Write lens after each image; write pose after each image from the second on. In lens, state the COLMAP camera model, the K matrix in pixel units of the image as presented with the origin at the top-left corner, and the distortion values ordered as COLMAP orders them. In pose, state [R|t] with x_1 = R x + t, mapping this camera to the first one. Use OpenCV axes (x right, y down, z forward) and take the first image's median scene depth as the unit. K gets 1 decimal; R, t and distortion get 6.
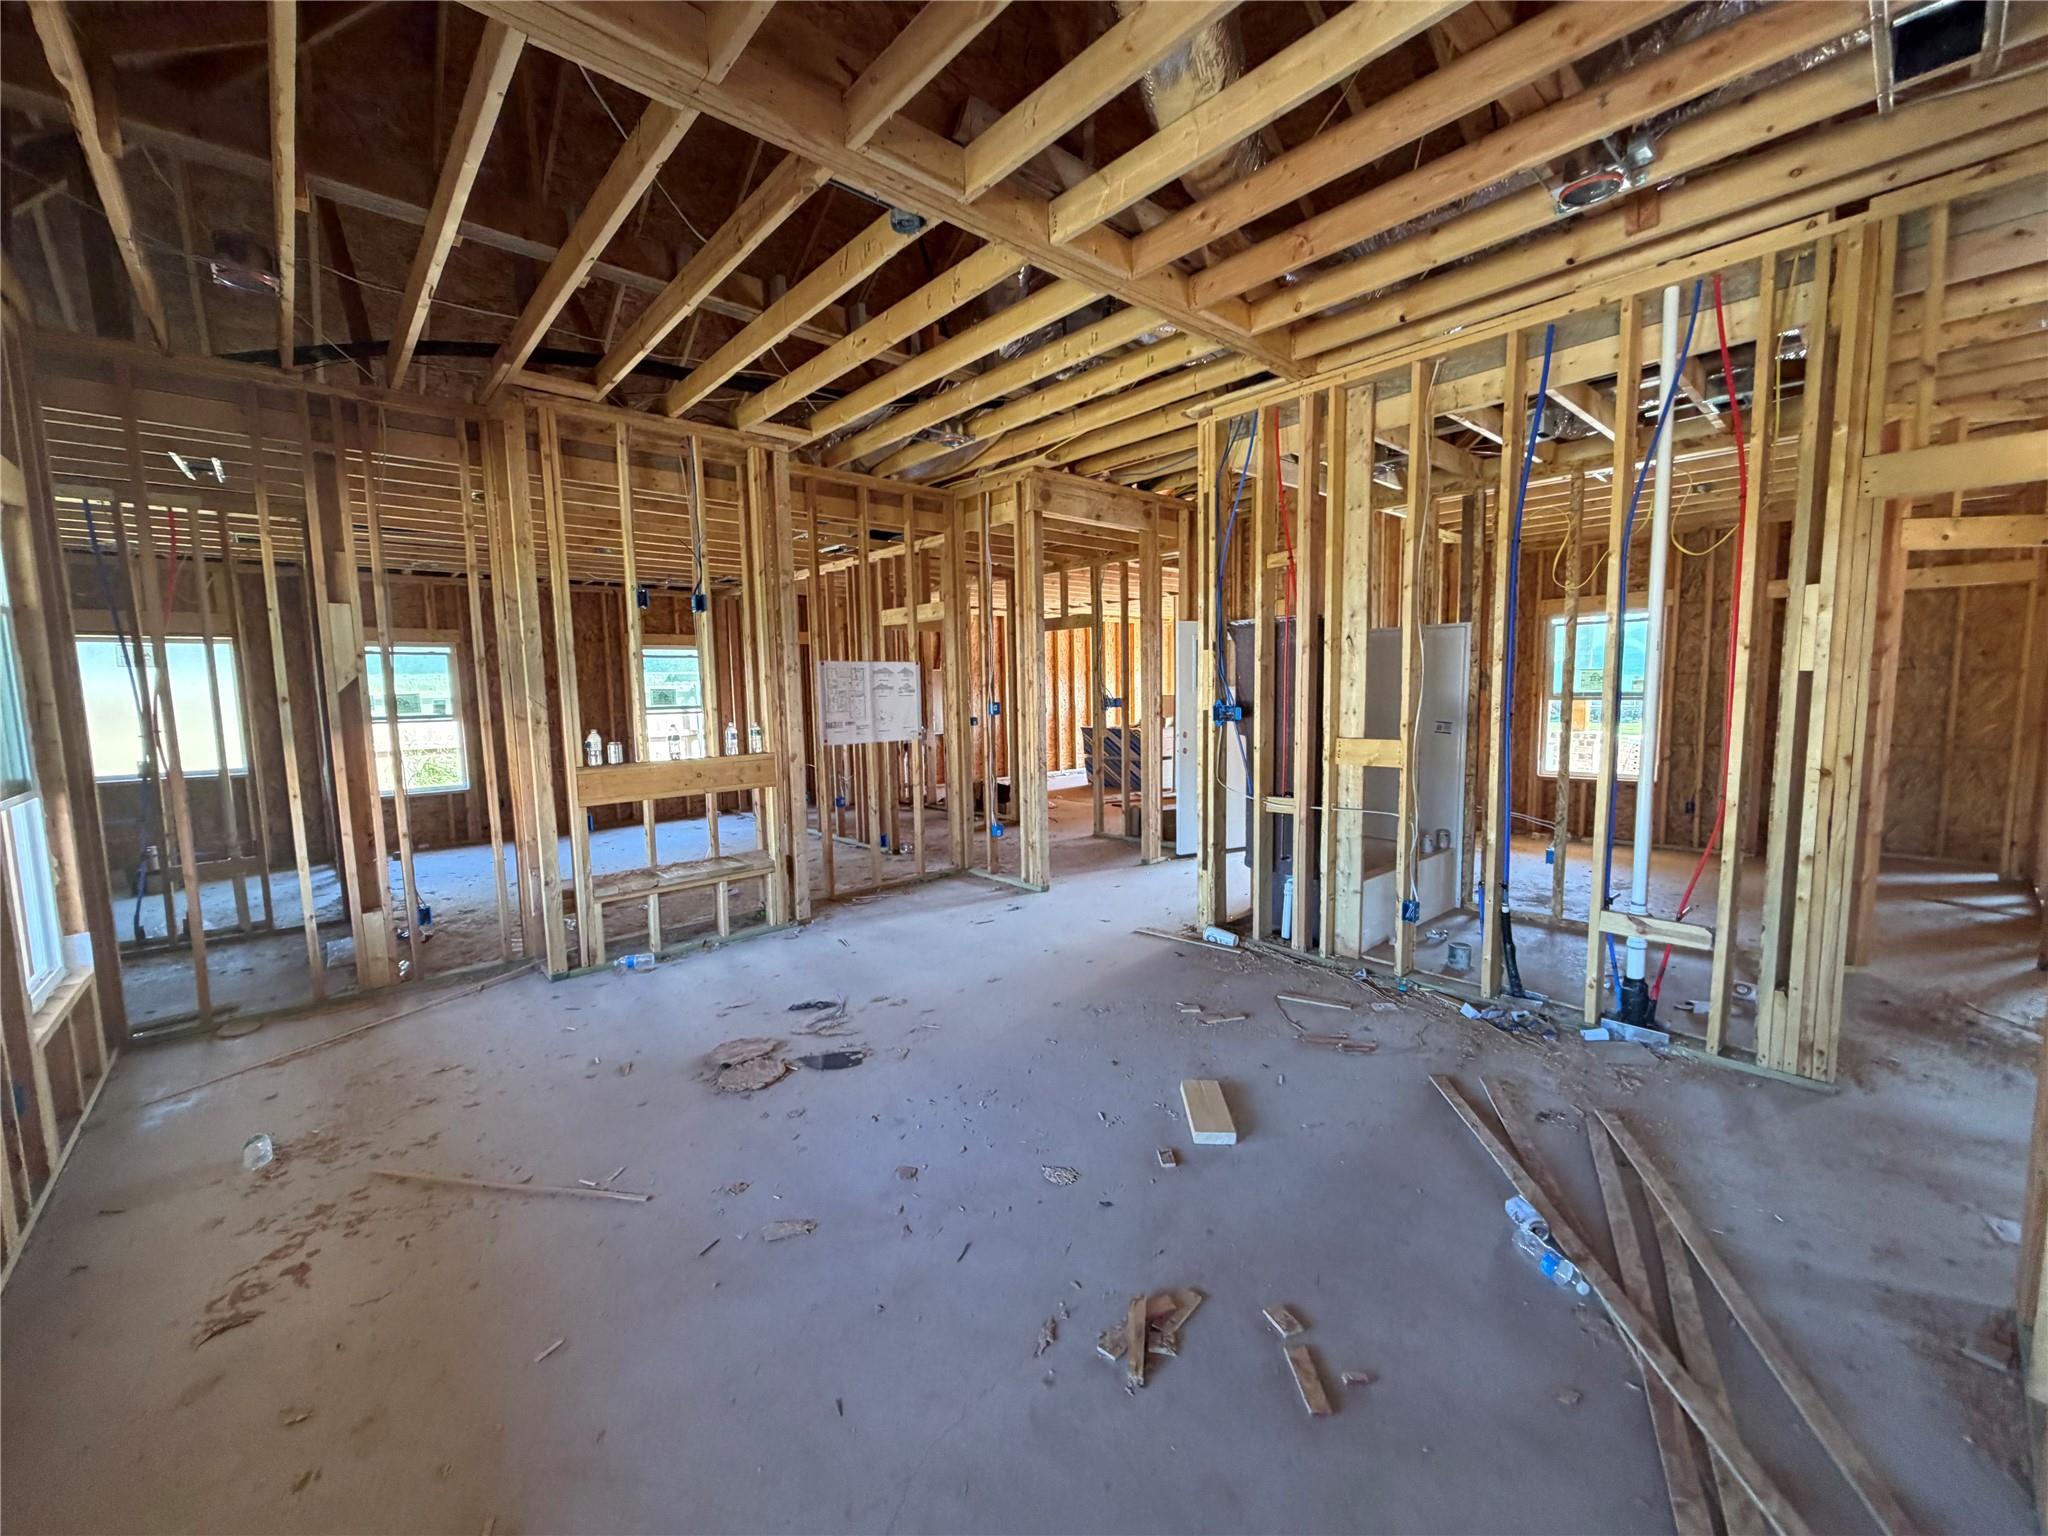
lens RADIAL K [[814.5, 0, 1006.0], [0, 814.5, 773.1], [0, 0, 1]] dist [0.001778, -0.000549]
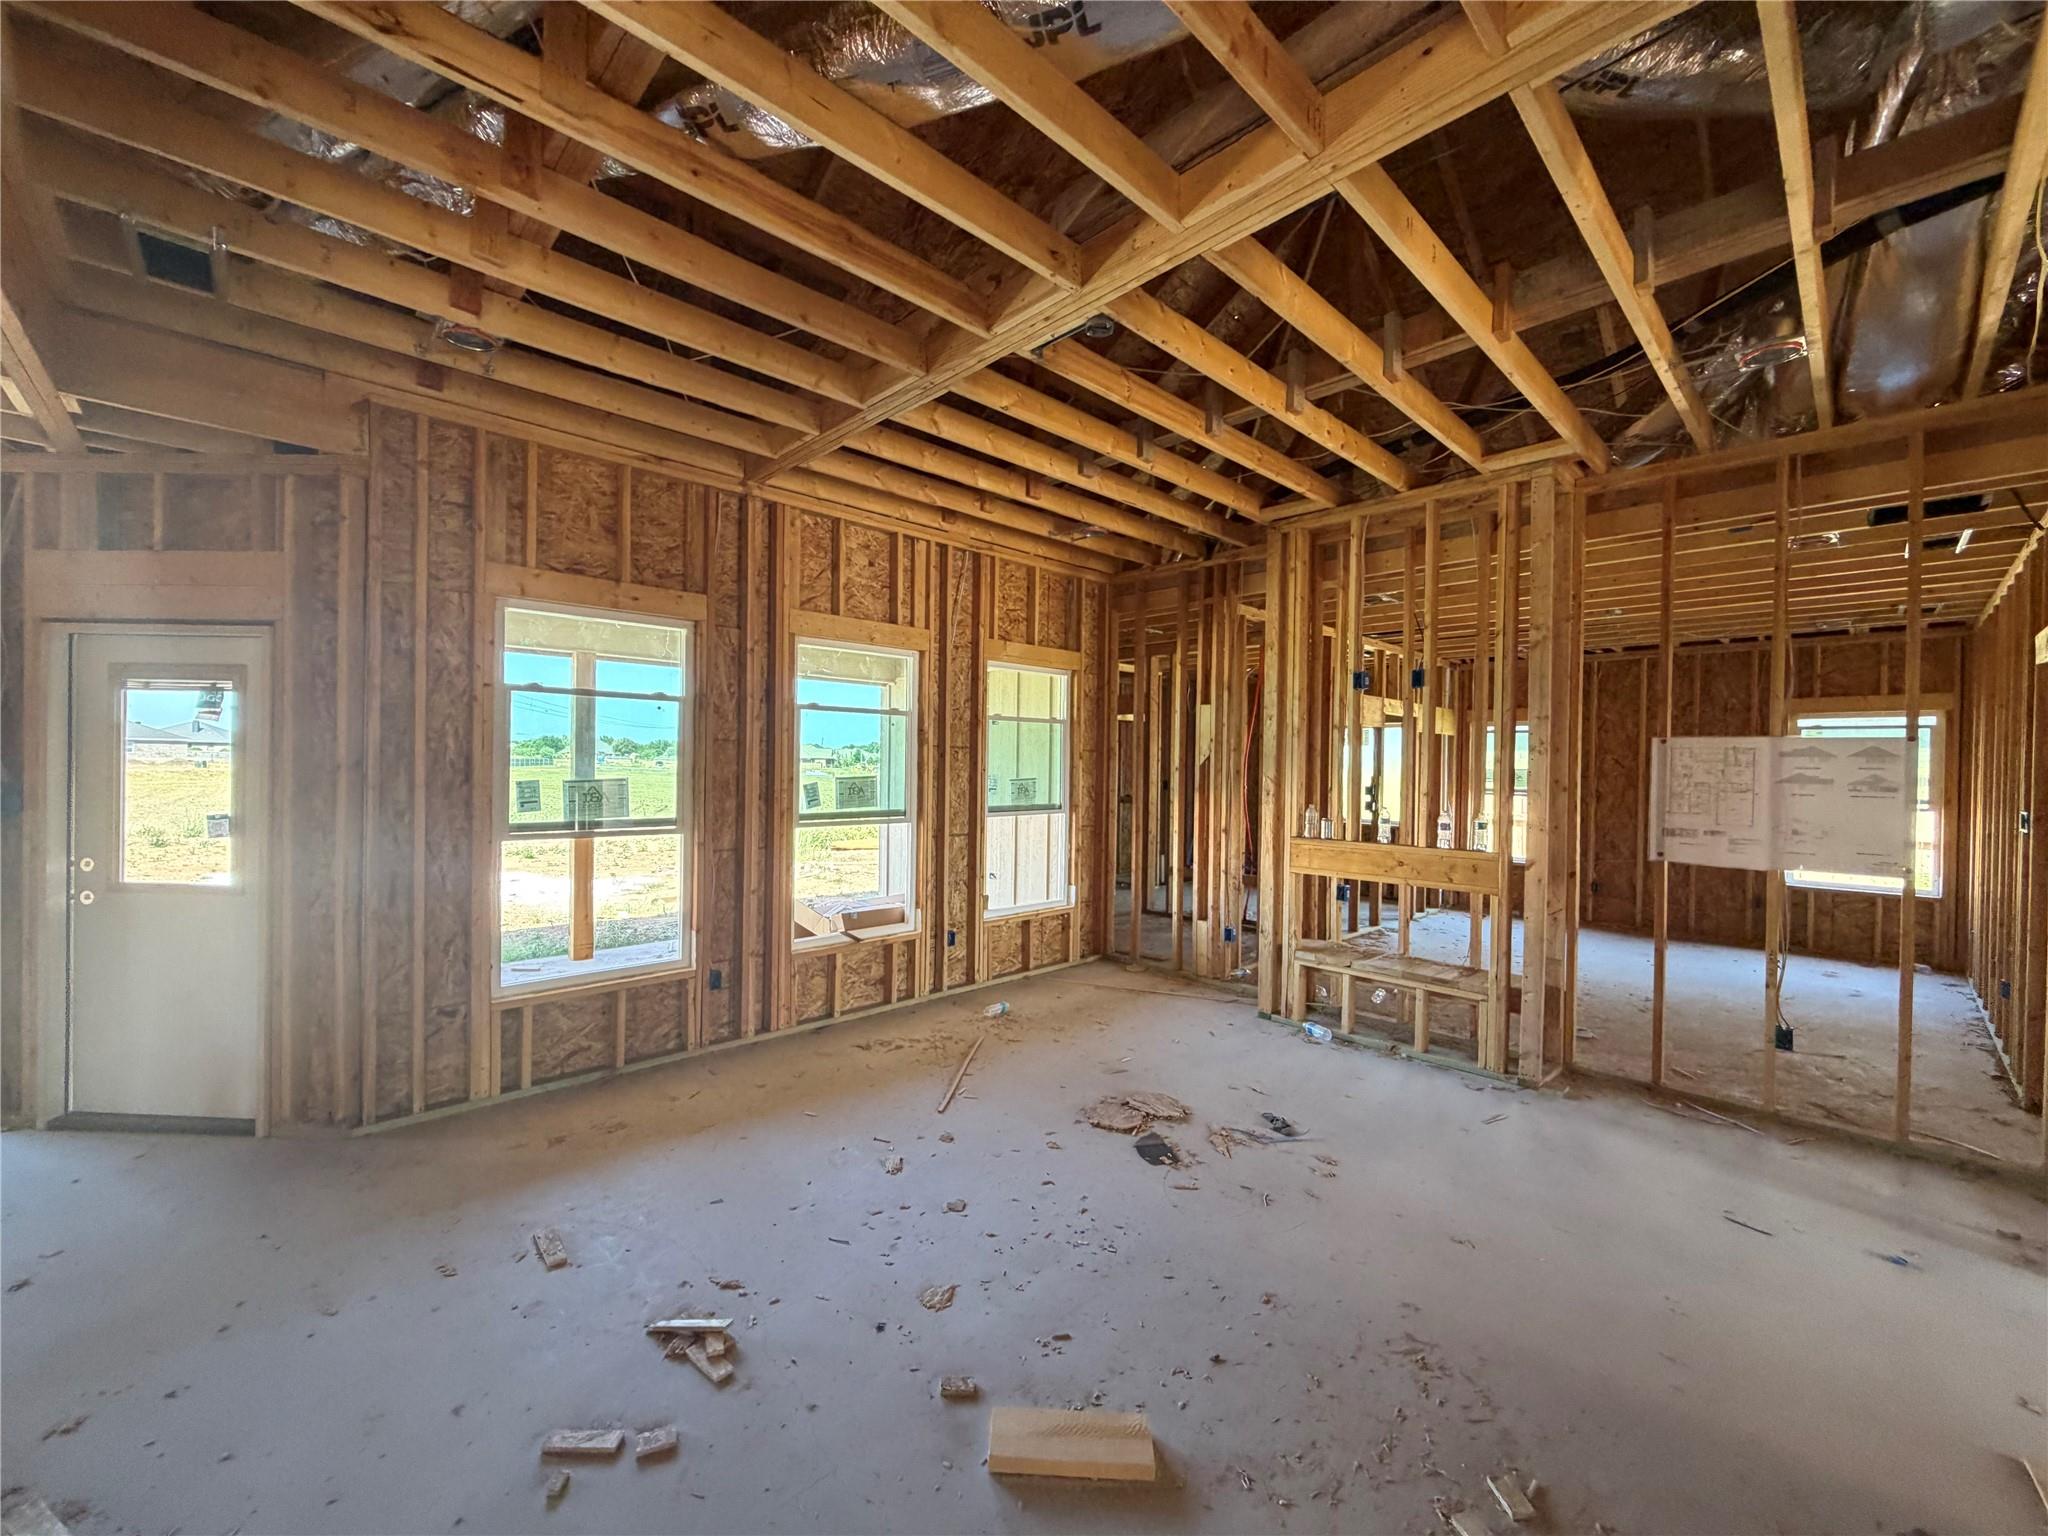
lens RADIAL K [[814.5, 0, 1030.9], [0, 814.5, 776.8], [0, 0, 1]] dist [0.001778, -0.000549]
pose [[0.042893, 0.038589, -0.998334, 0.630879], [-0.121228, 0.992071, 0.033138, -0.090647], [0.991697, 0.119605, 0.047231, 0.637093]]
